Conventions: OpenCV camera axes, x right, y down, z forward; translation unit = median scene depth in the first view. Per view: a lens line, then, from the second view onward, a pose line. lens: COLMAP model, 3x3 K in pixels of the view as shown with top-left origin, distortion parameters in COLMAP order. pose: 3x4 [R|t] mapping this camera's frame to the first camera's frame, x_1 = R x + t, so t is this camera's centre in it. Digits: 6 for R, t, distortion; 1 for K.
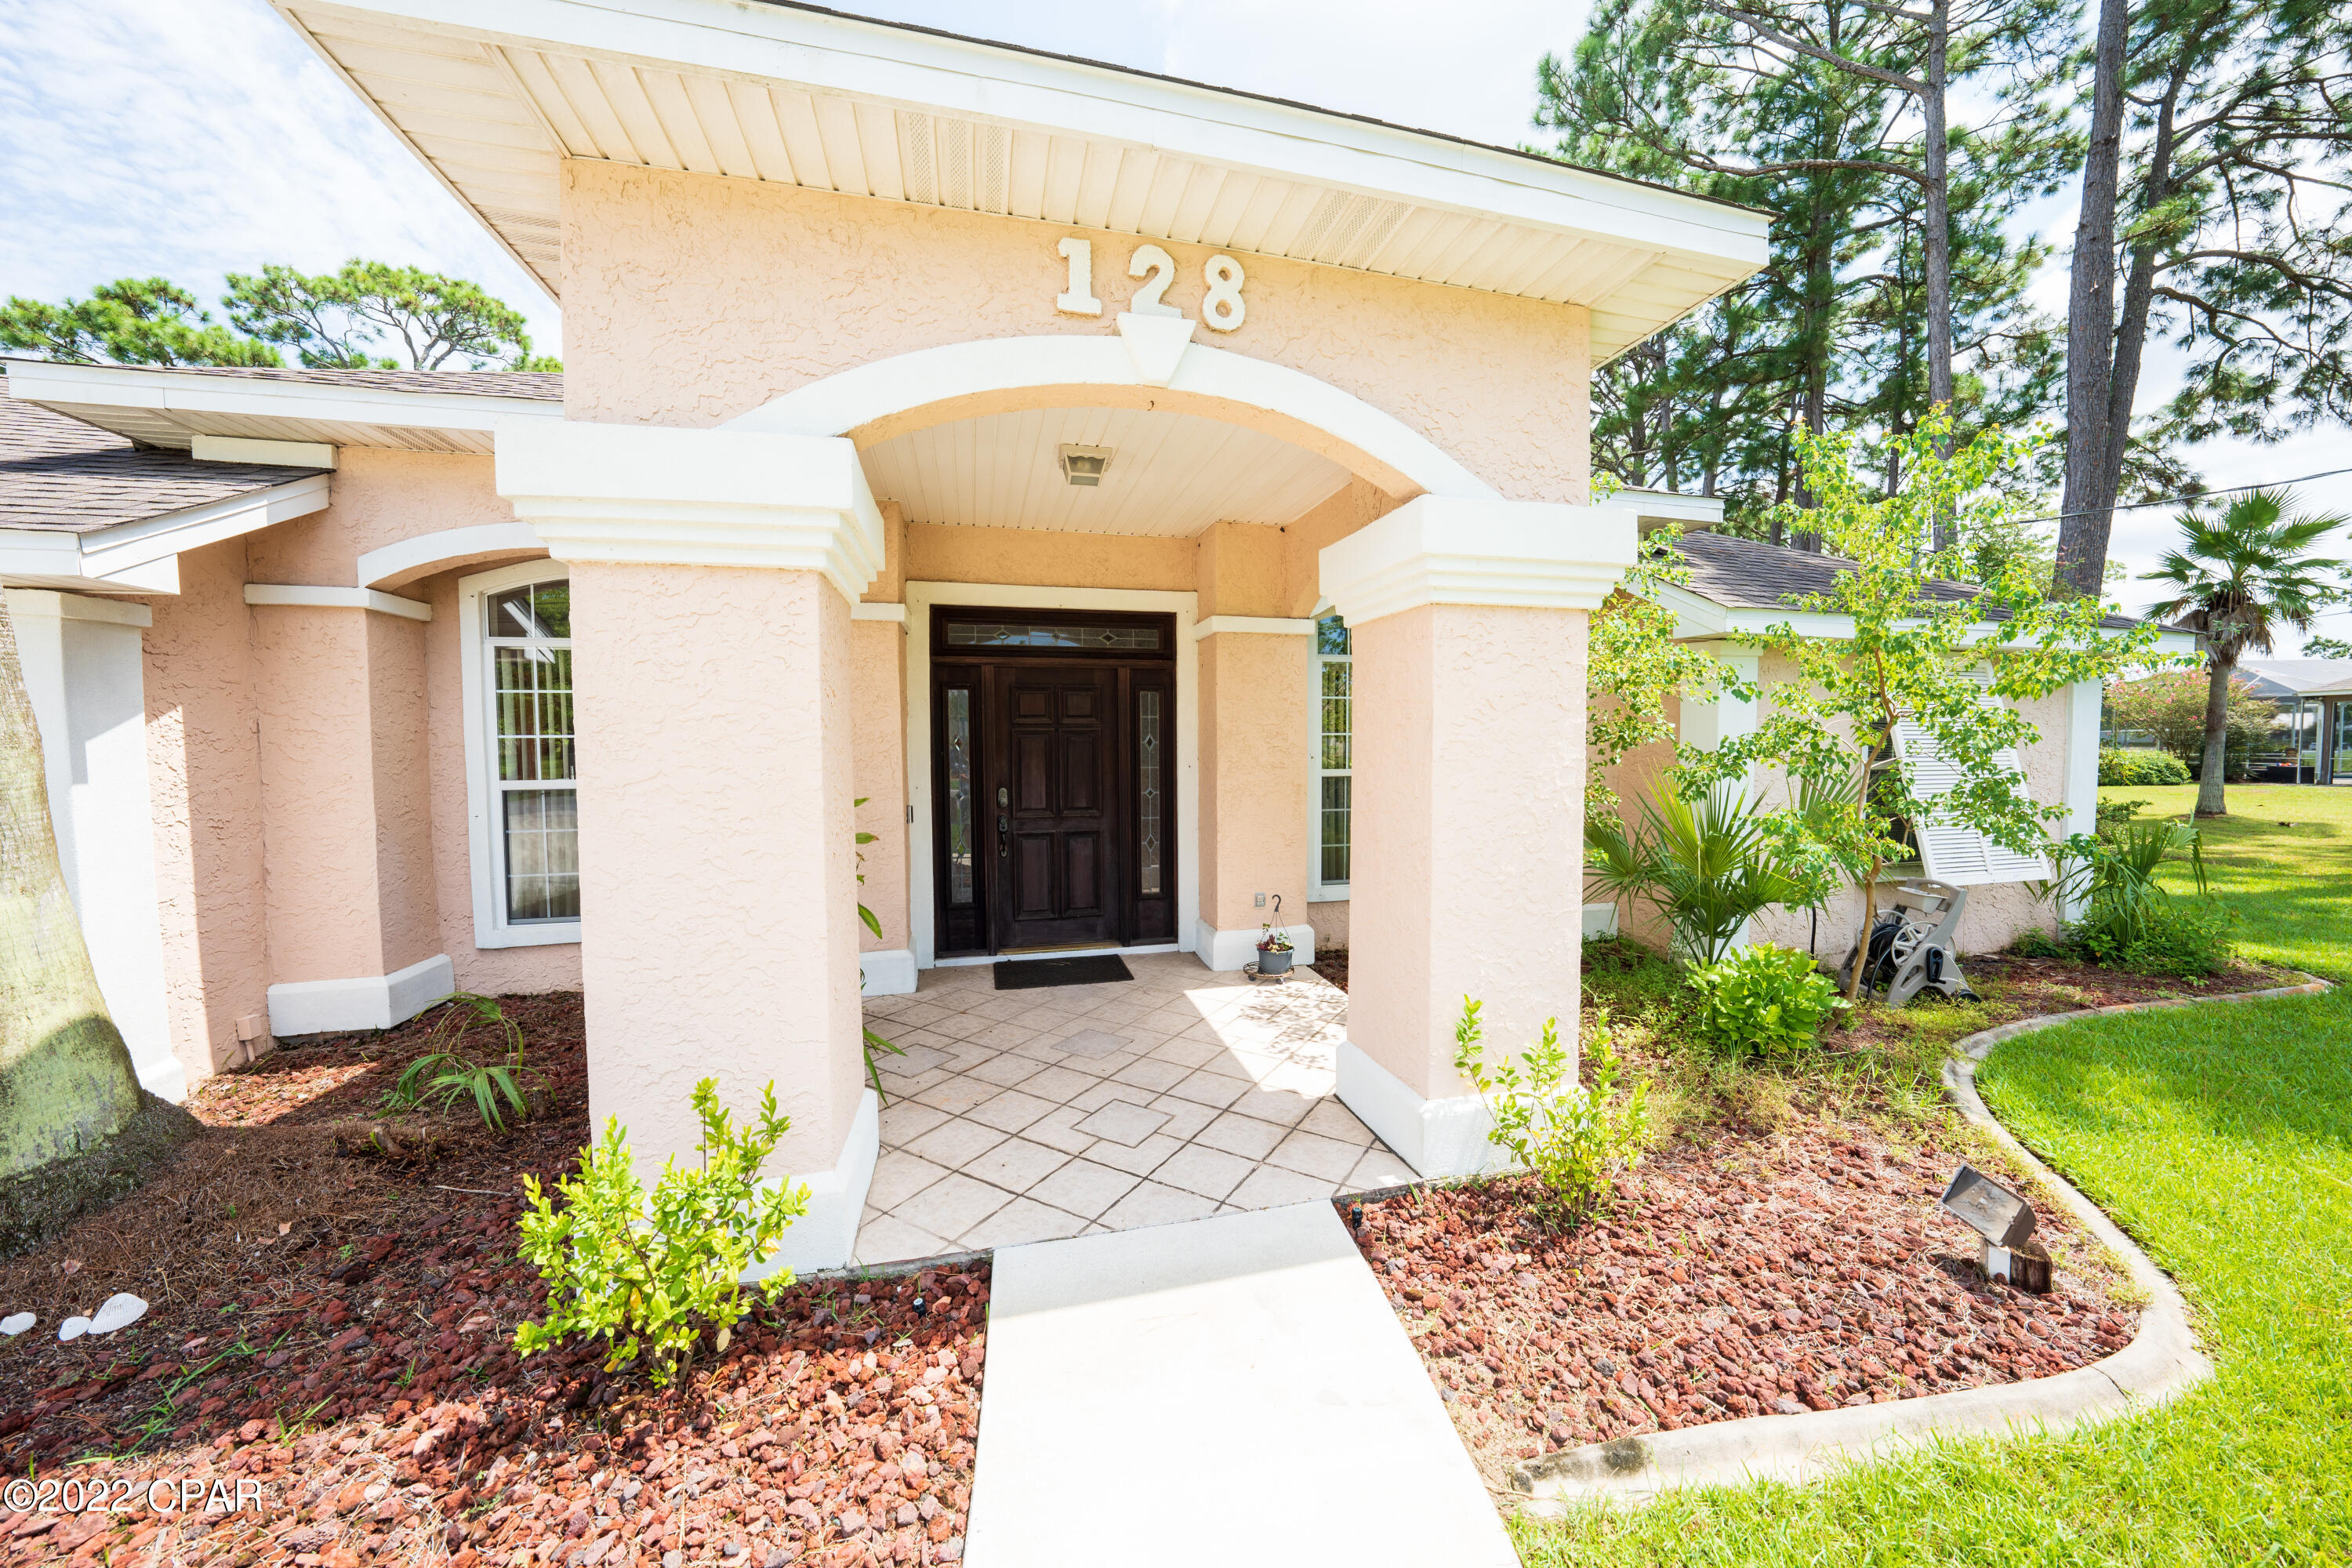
lens RADIAL K [[812.6, 0, 1183.9], [0, 812.6, 775.1], [0, 0, 1]] dist [-0.025843, 0.004870]
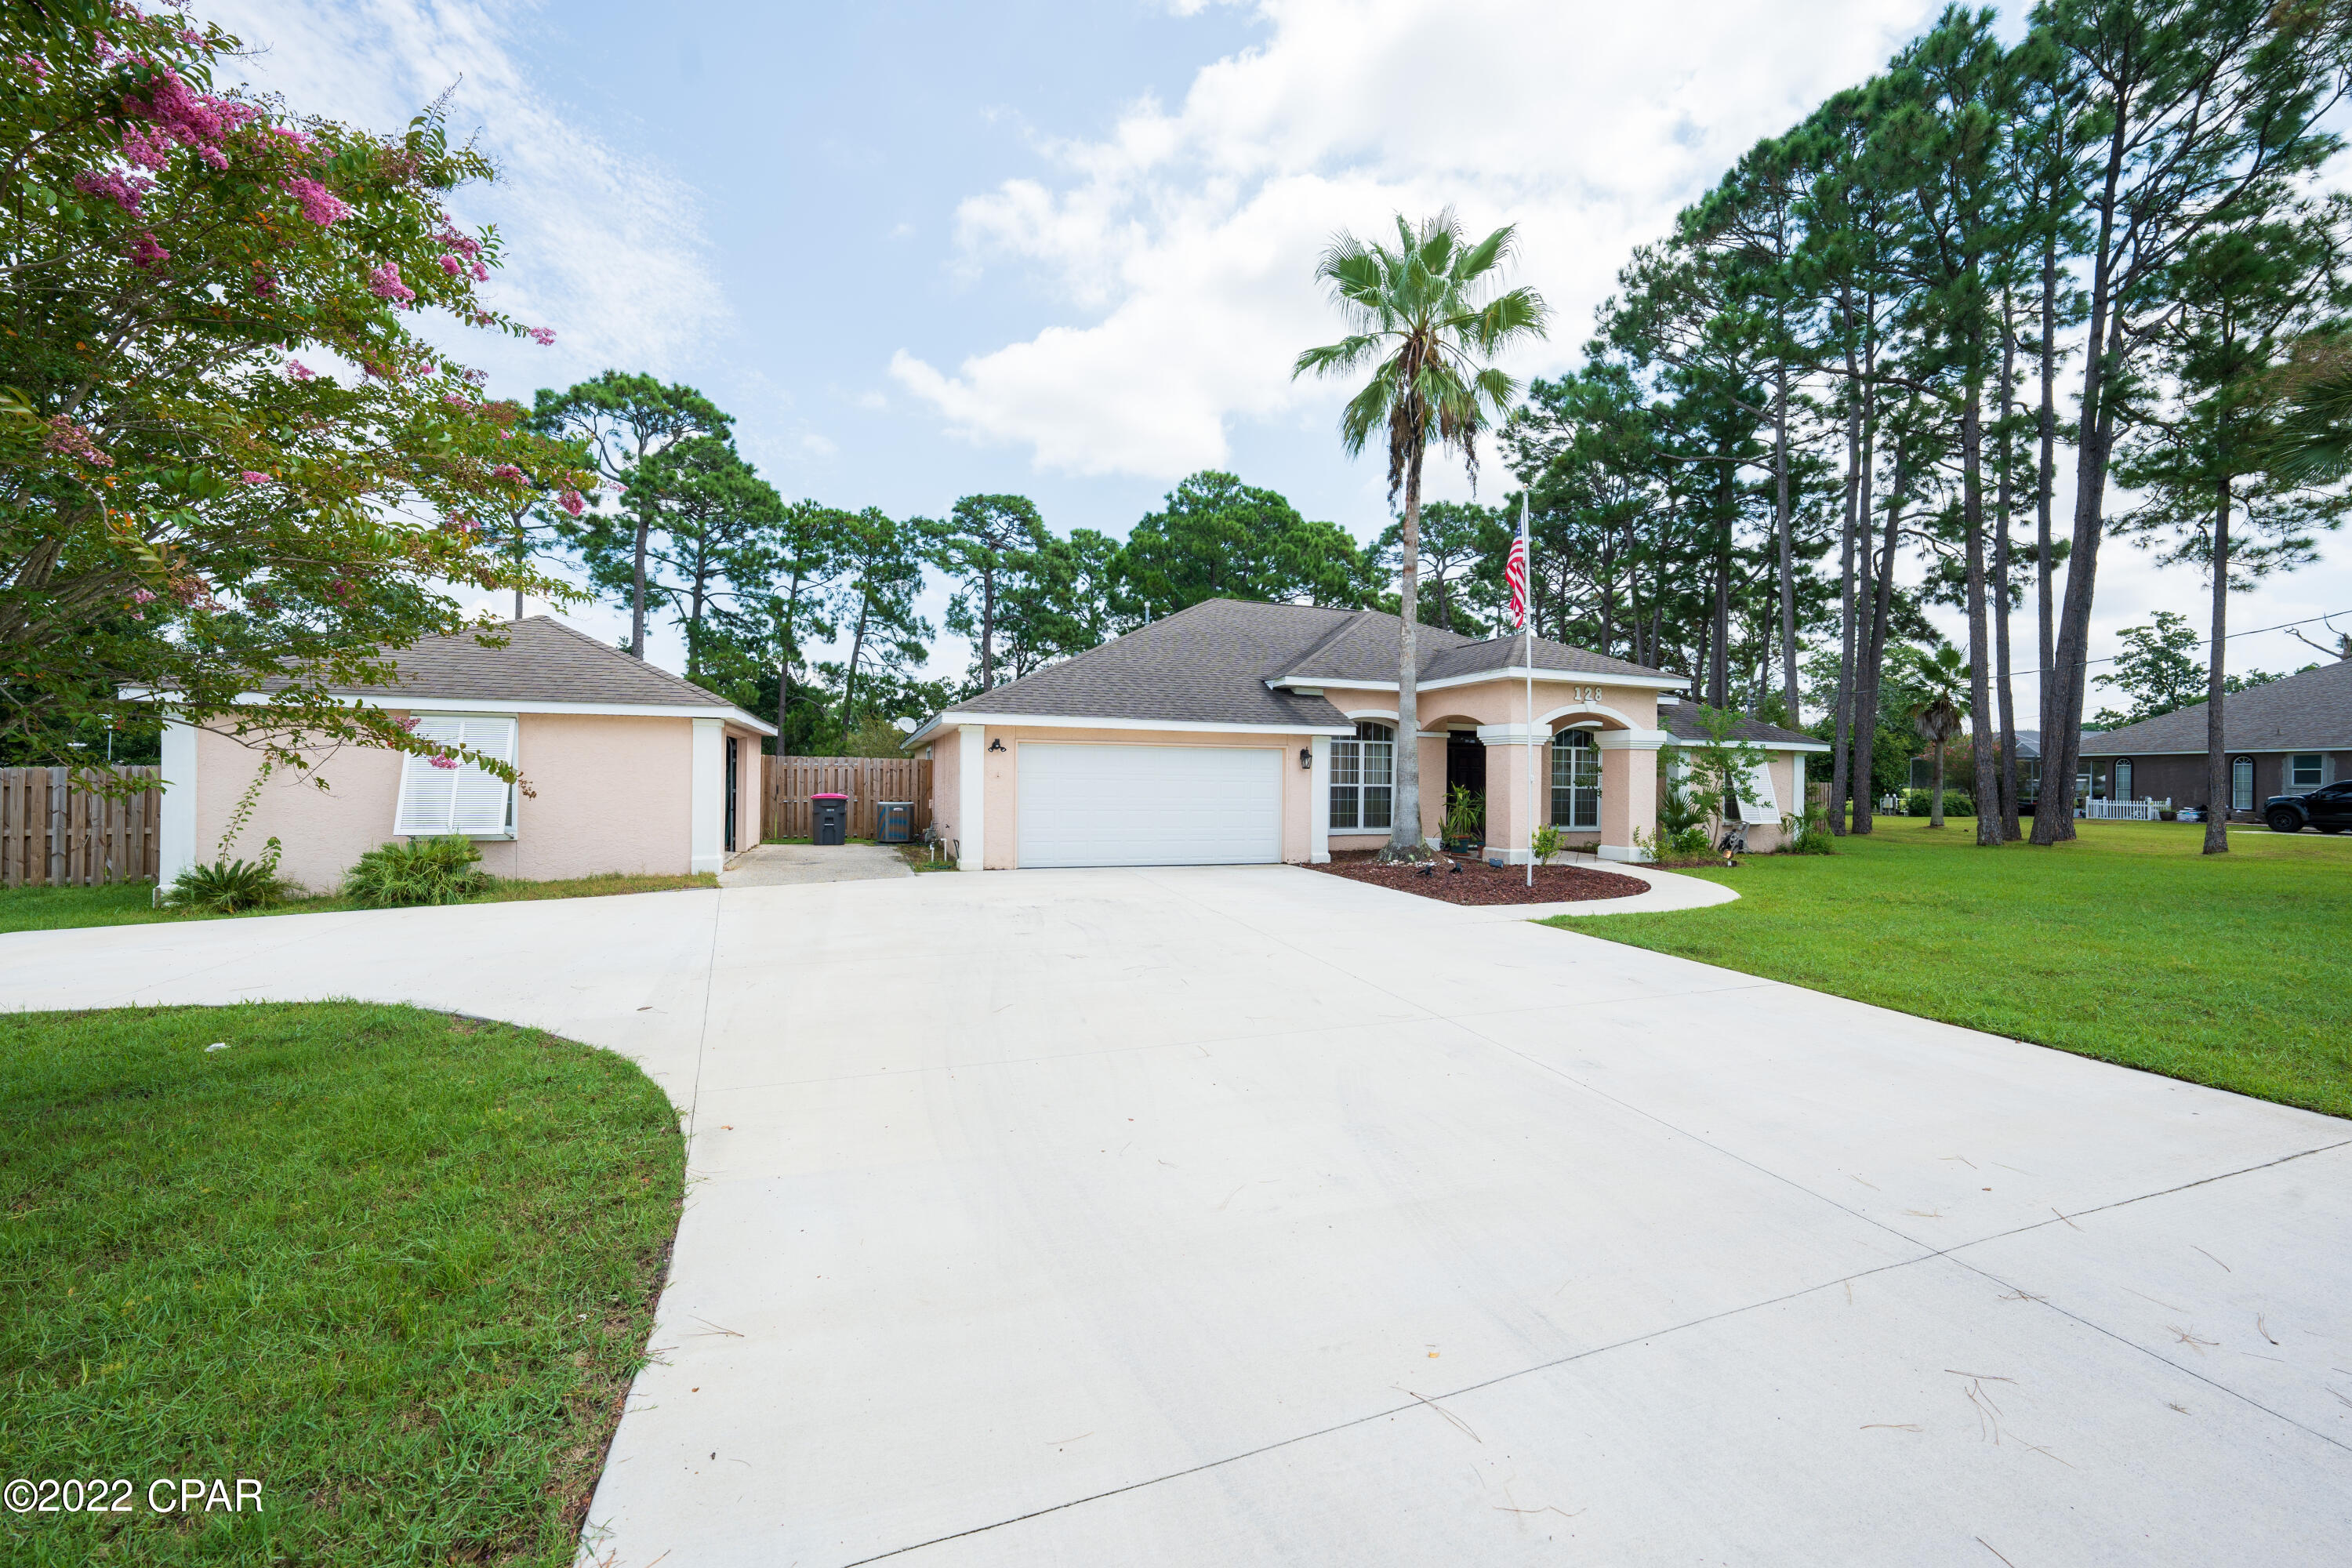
lens RADIAL K [[888.4, 0, 1184.1], [0, 888.4, 781.1], [0, 0, 1]] dist [-0.024885, 0.007647]
pose [[0.995014, 0.015145, 0.098574, -0.549939], [-0.011431, 0.999207, -0.038133, 0.042995], [-0.099073, 0.036816, 0.994399, -0.769689]]
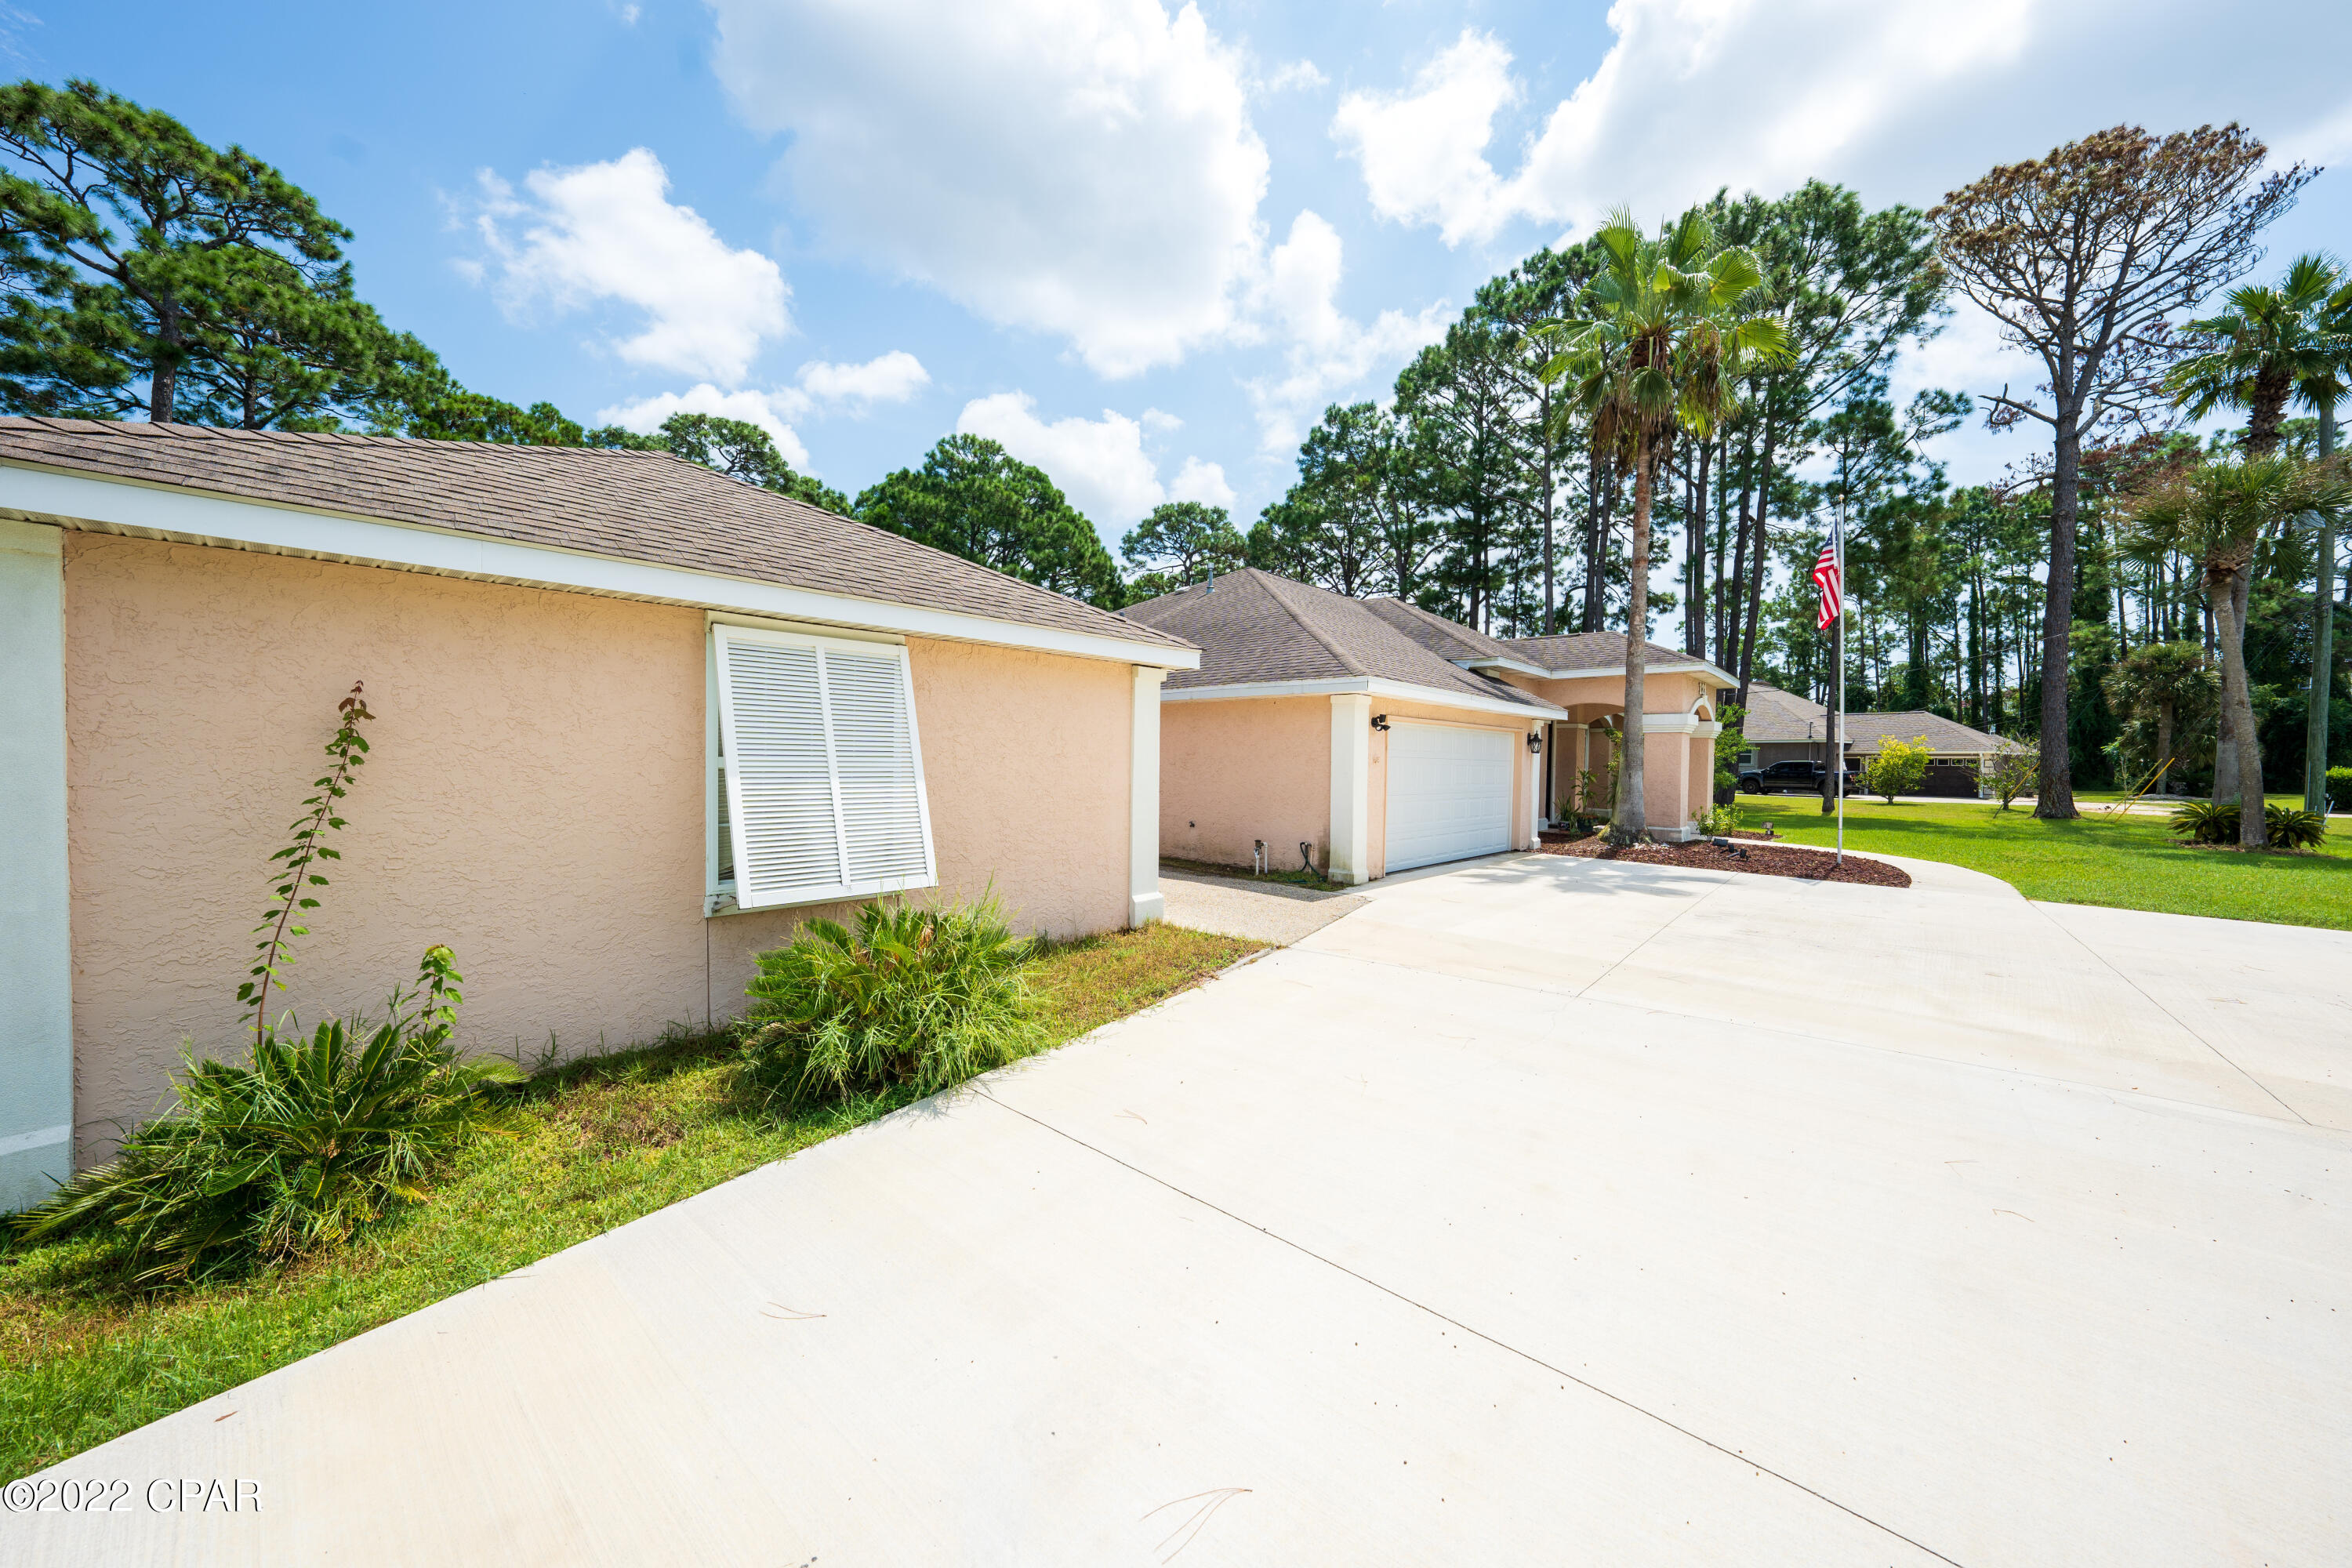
lens RADIAL K [[812.6, 0, 1183.9], [0, 812.6, 775.1], [0, 0, 1]] dist [-0.025843, 0.004870]
pose [[0.833206, 0.005916, 0.552930, -1.122166], [0.004915, 0.999824, -0.018104, 0.028413], [-0.552940, 0.017802, 0.833031, -0.323457]]
